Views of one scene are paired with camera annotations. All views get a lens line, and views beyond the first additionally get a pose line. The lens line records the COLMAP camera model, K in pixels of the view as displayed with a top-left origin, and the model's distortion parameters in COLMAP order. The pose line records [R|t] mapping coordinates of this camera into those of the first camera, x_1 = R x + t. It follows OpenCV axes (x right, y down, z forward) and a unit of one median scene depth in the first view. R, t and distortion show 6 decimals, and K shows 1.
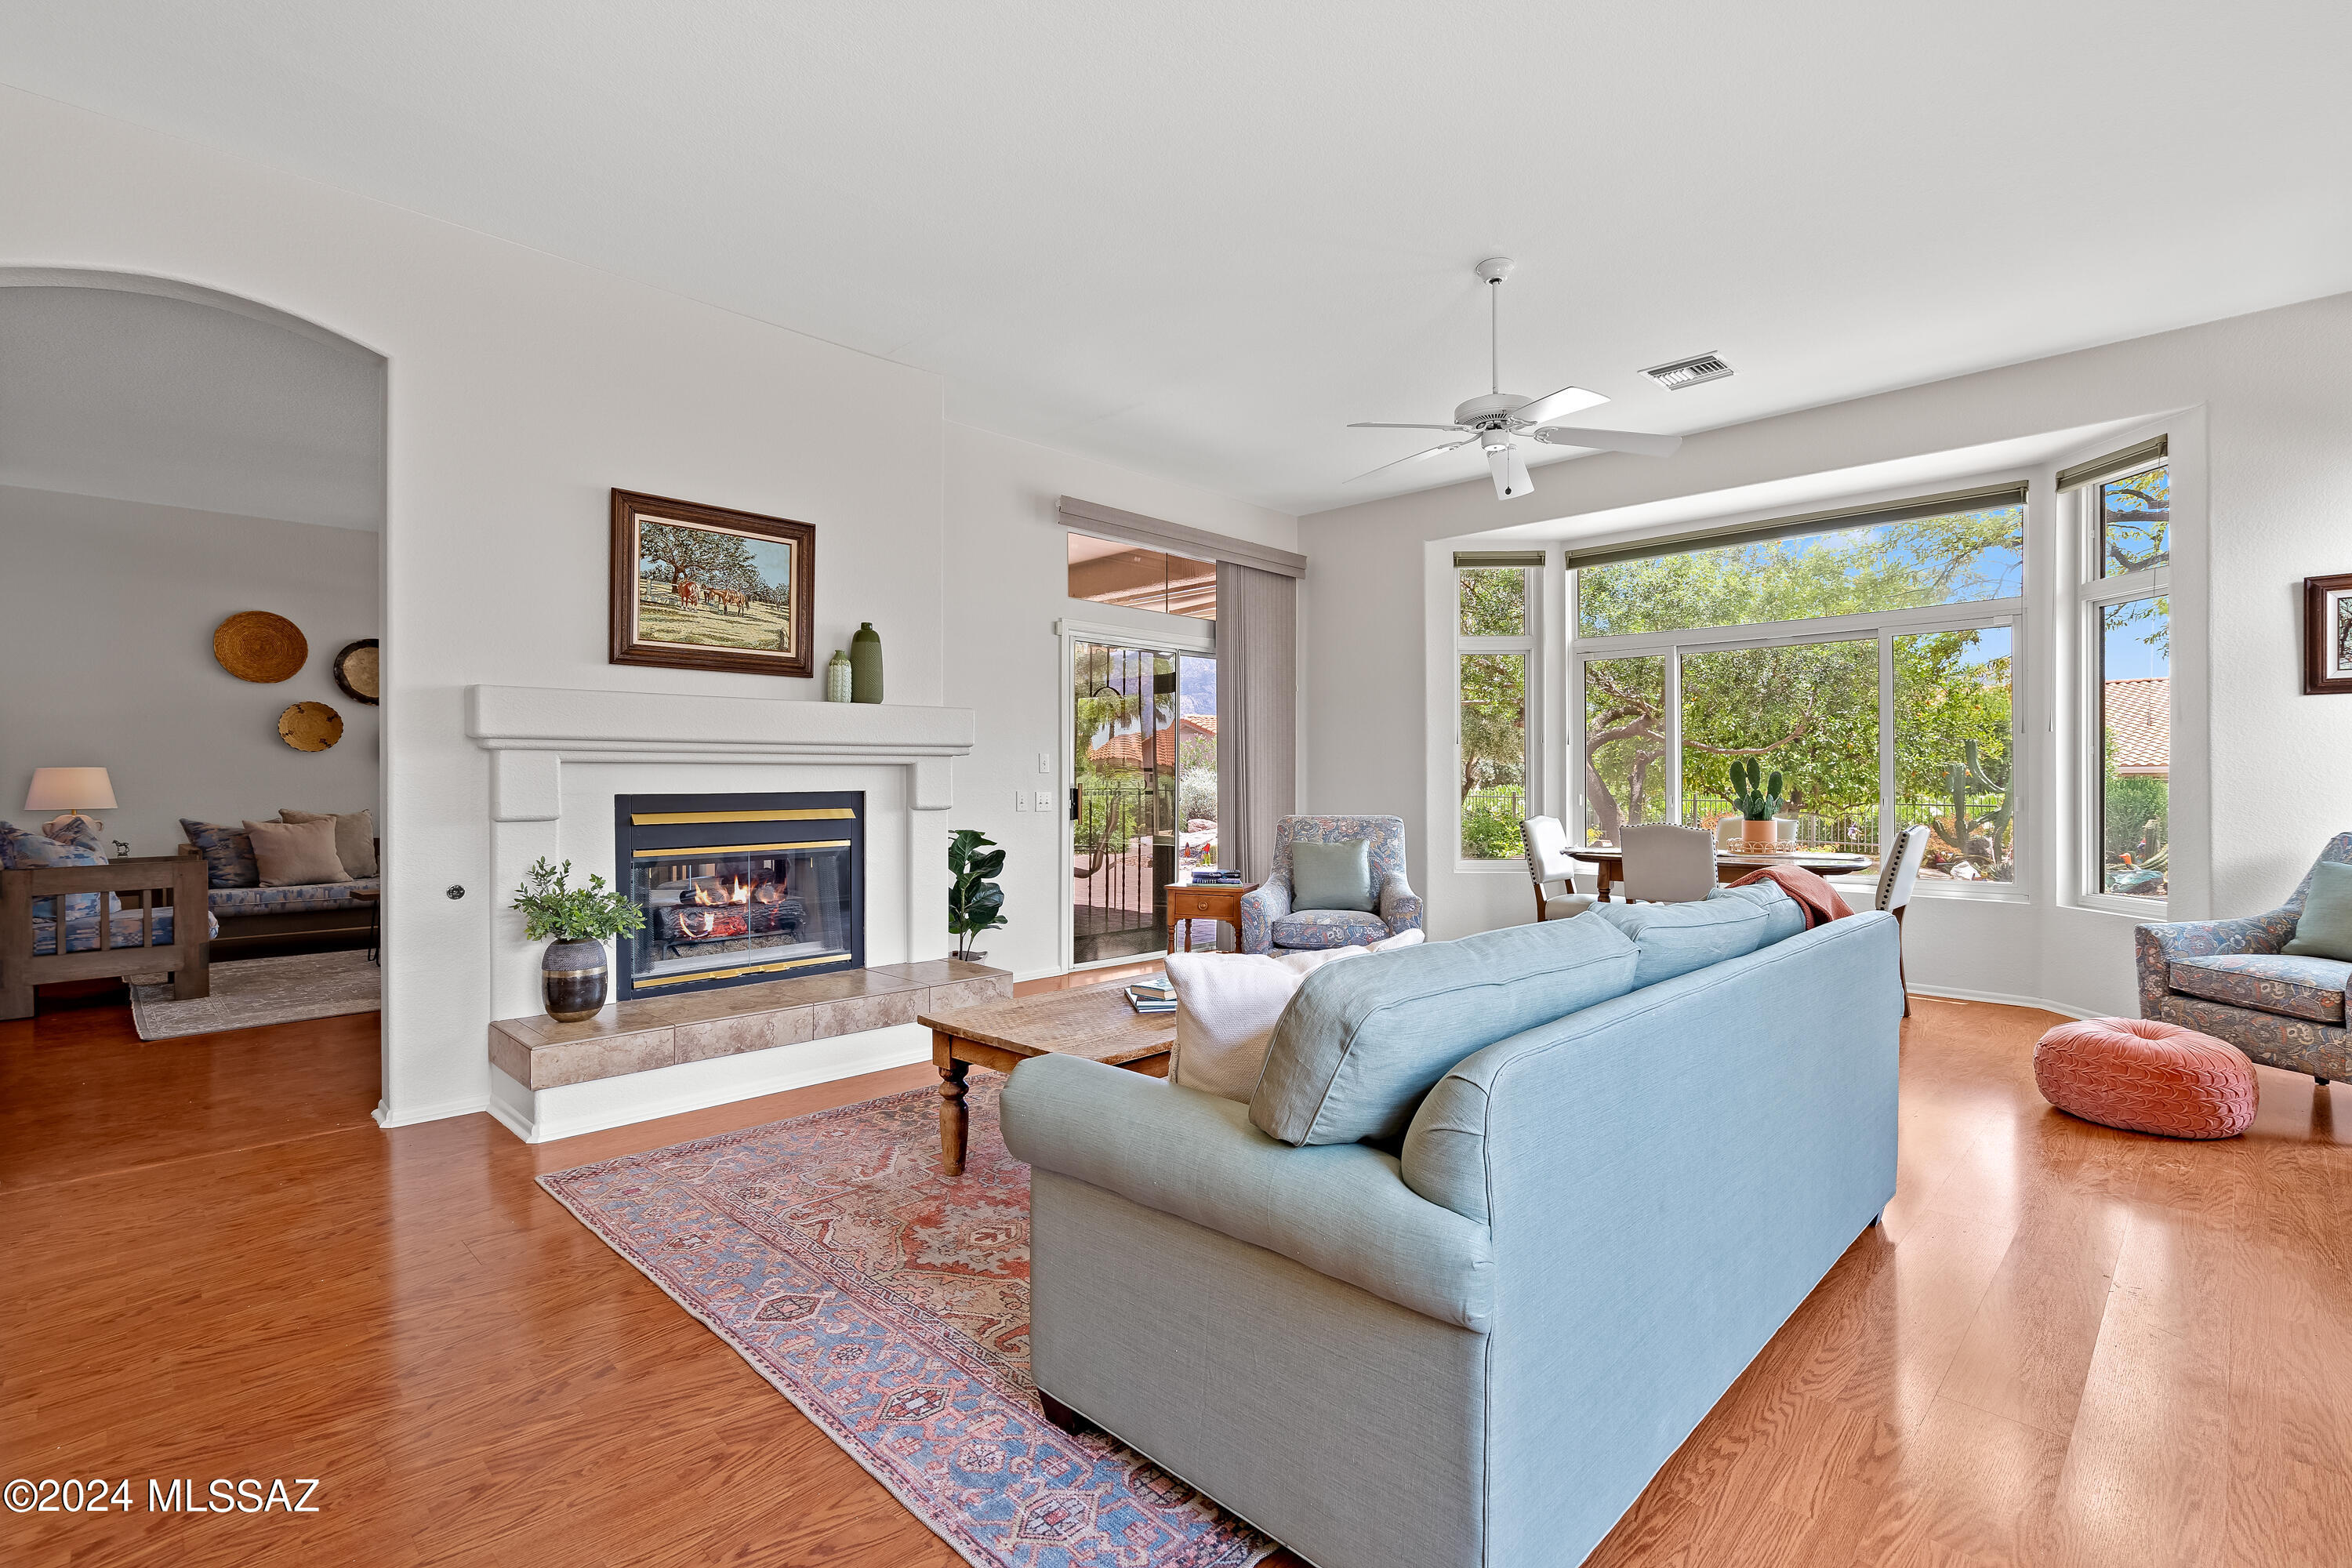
lens RADIAL K [[1082.2, 0, 1182.1], [0, 1082.2, 778.0], [0, 0, 1]] dist [-0.003502, 0.000809]
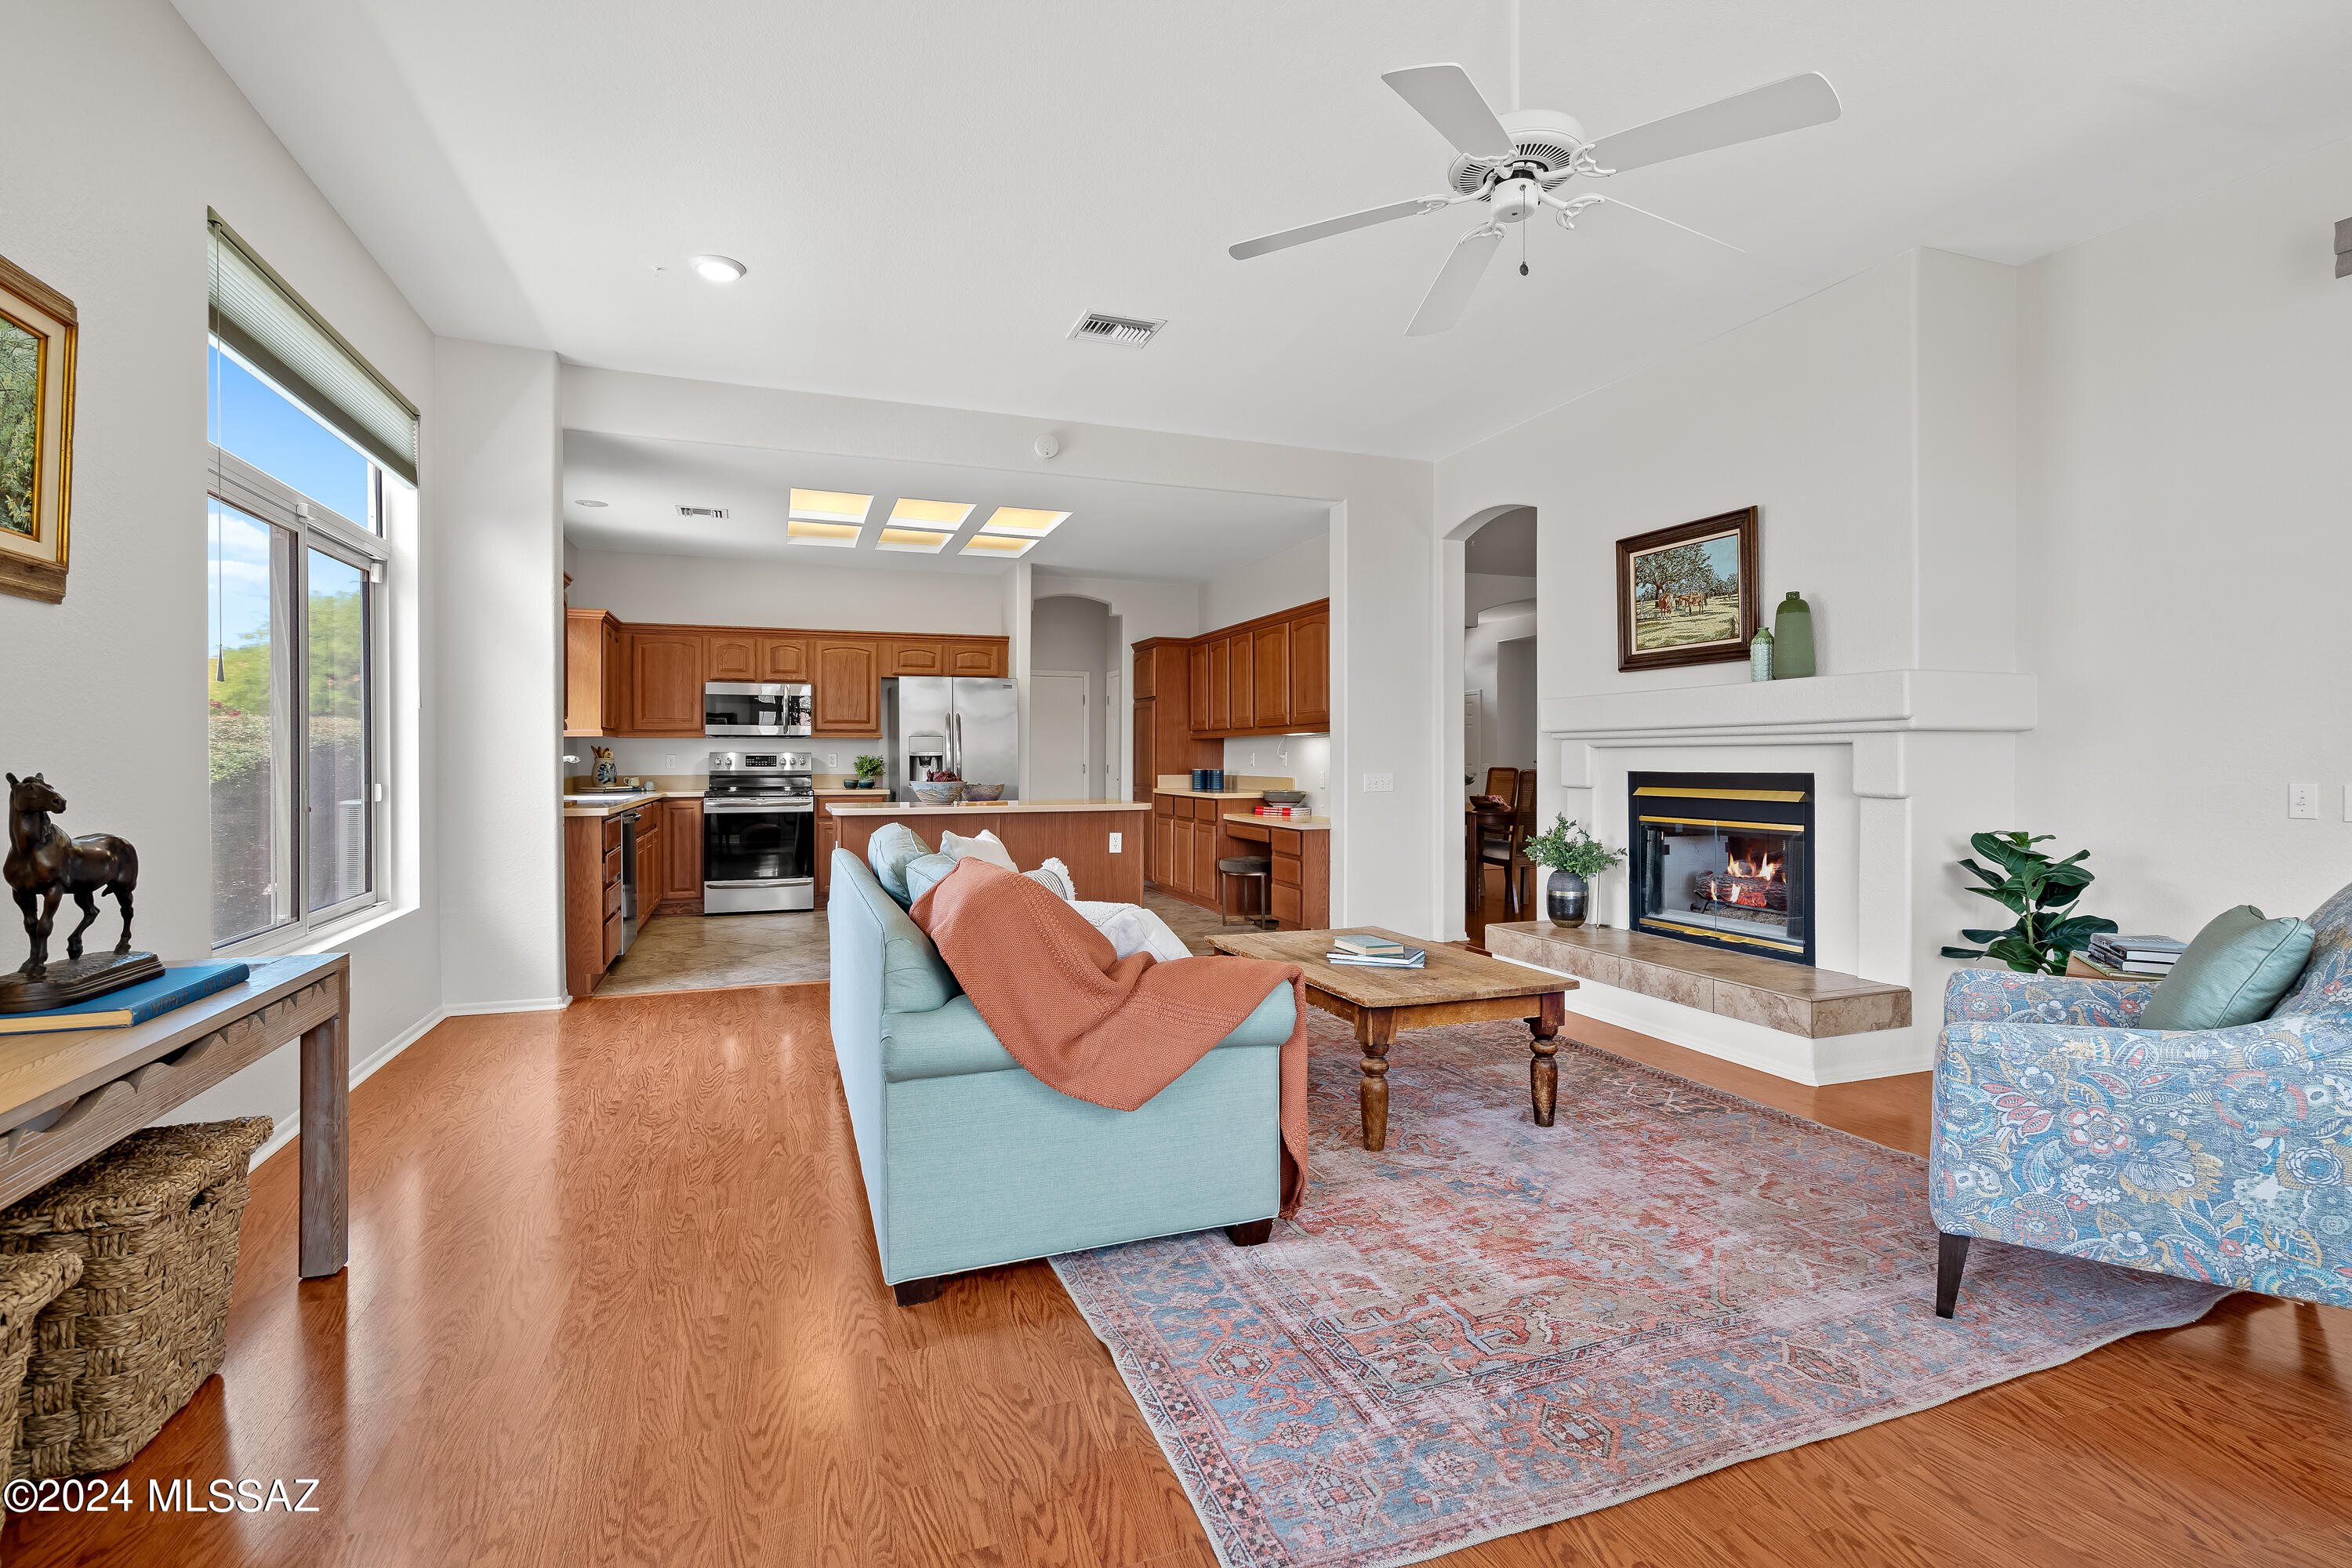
lens RADIAL K [[1082.2, 0, 1190.4], [0, 1082.2, 751.1], [0, 0, 1]] dist [-0.003502, 0.000809]
pose [[-0.412924, -0.005391, -0.910750, 0.661863], [-0.000108, 0.999983, -0.005871, -0.001152], [0.910766, -0.002326, -0.412917, 0.789117]]
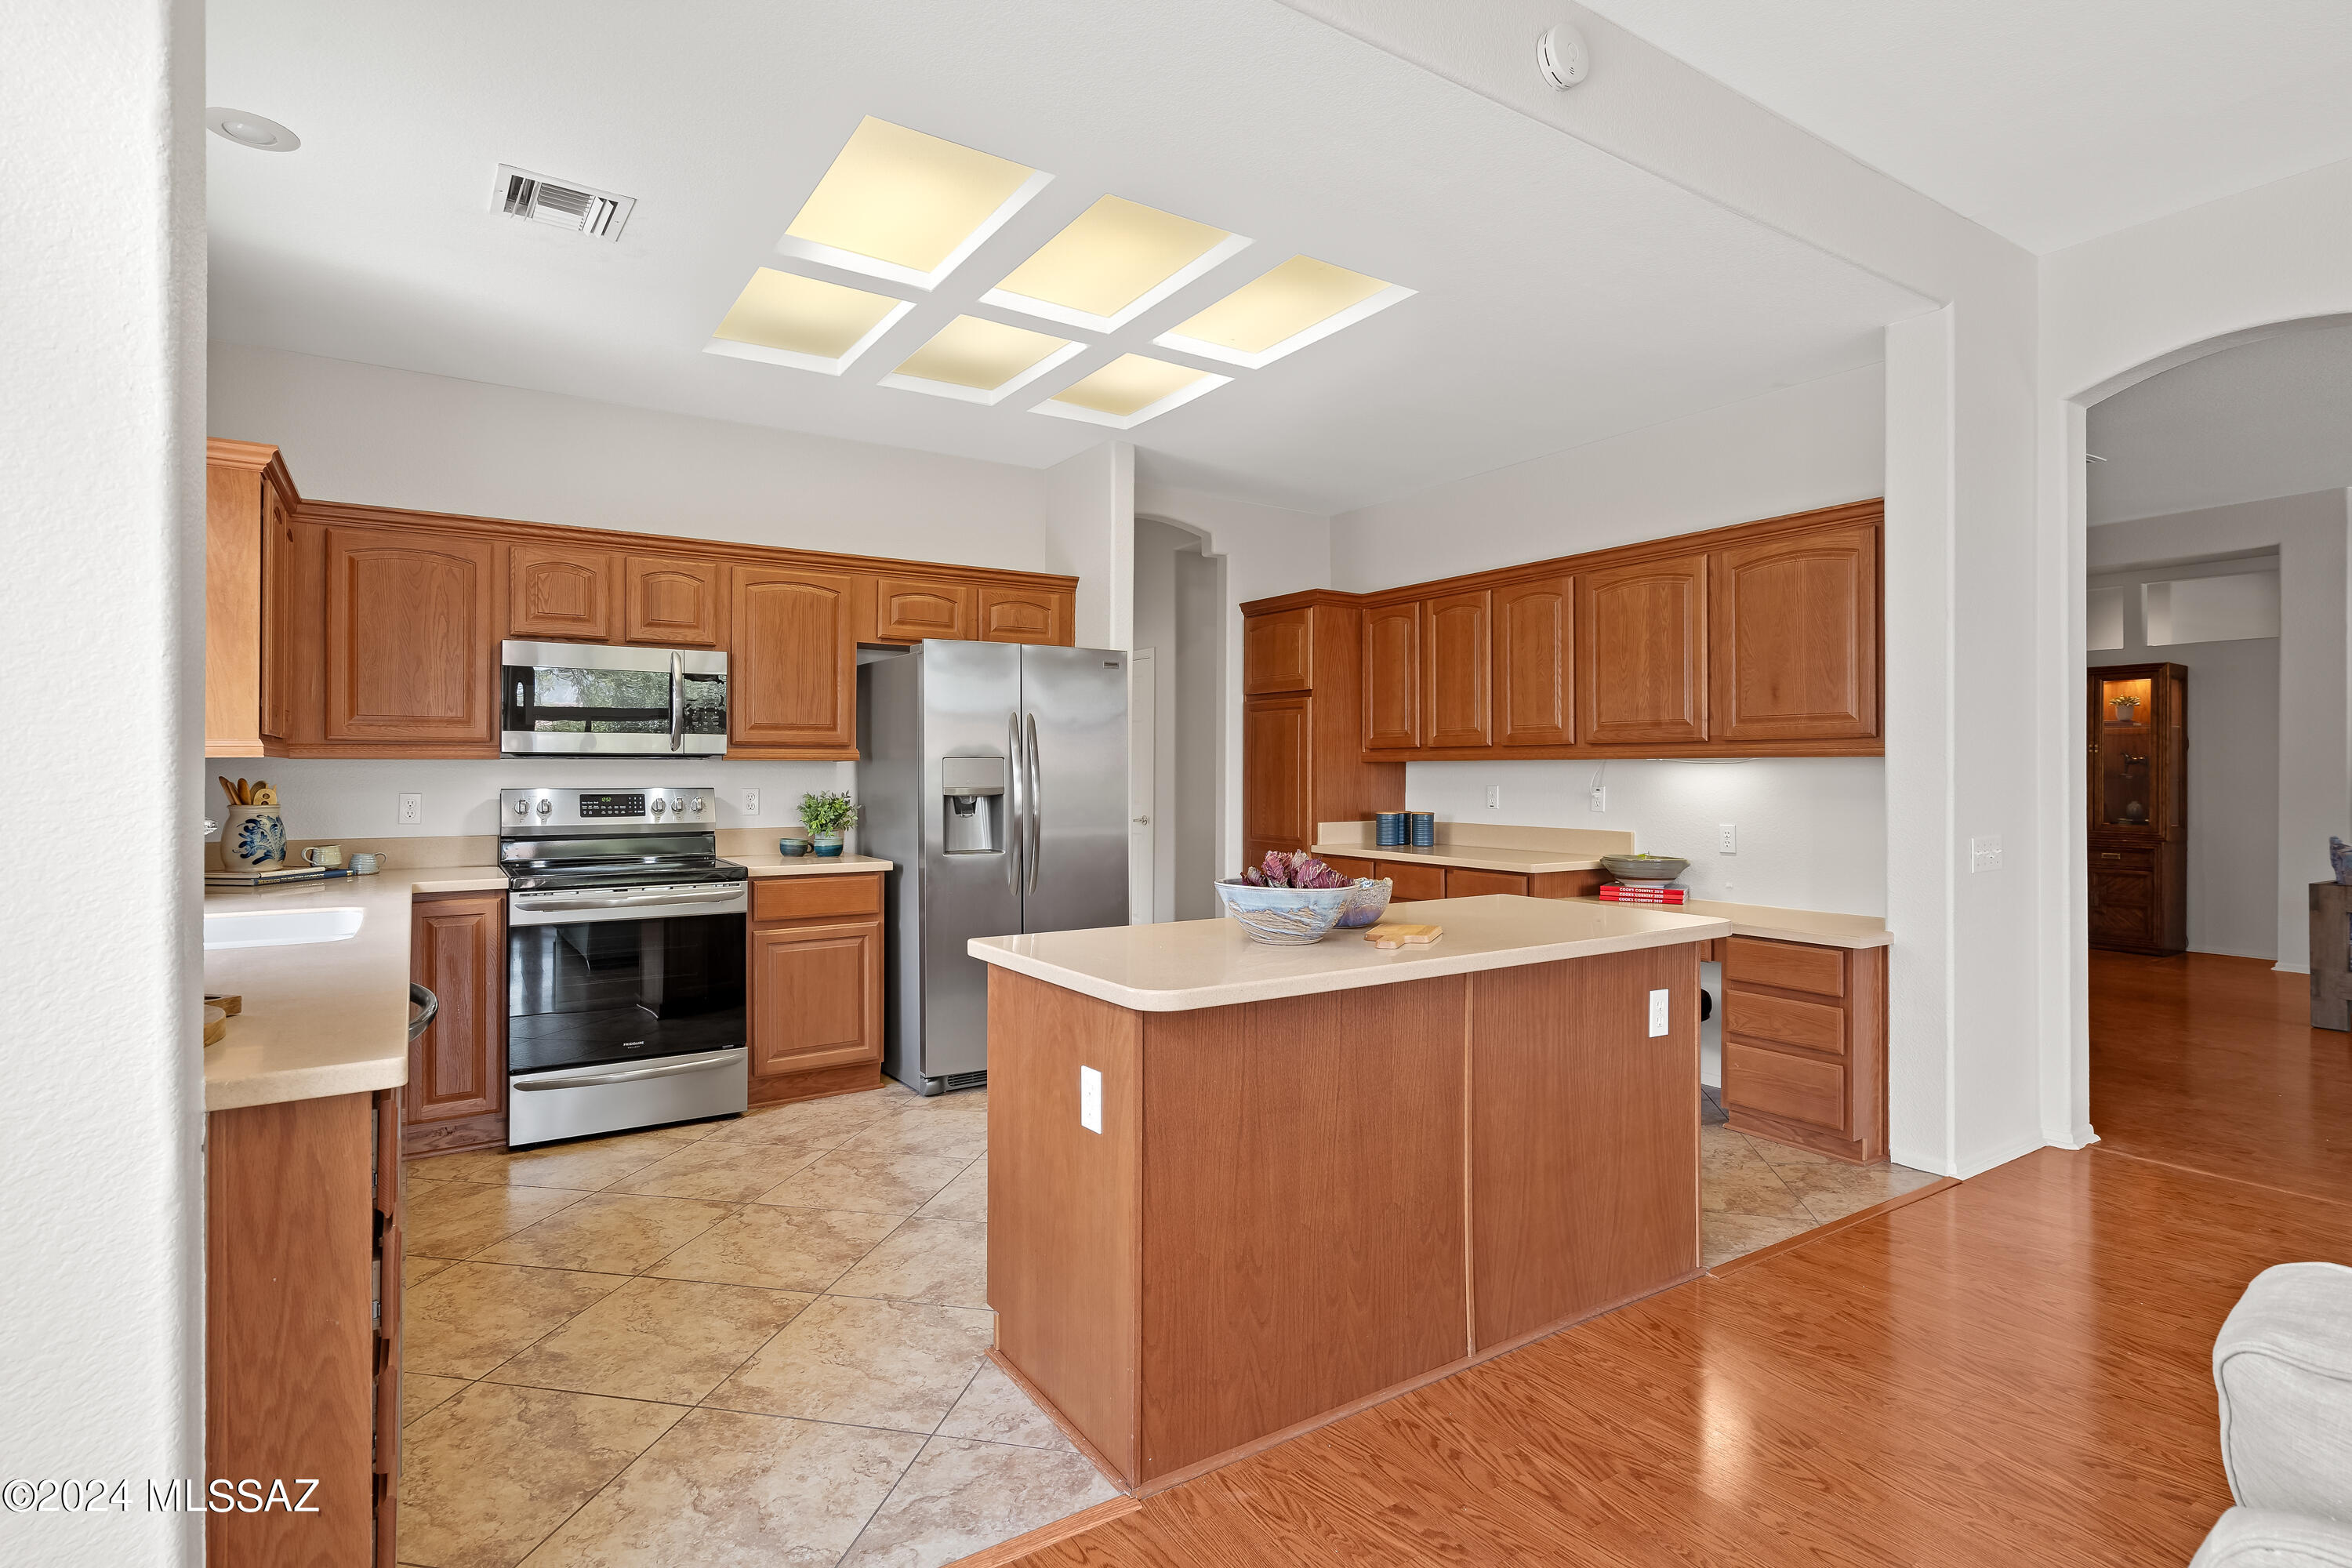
lens RADIAL K [[1165.5, 0, 1188.9], [0, 1165.5, 763.5], [0, 0, 1]] dist [0.003093, -0.001482]
pose [[-0.203660, -0.006712, -0.979019, 0.224146], [-0.001113, 0.999977, -0.006624, -0.020675], [0.979041, -0.000260, -0.203663, 0.150049]]
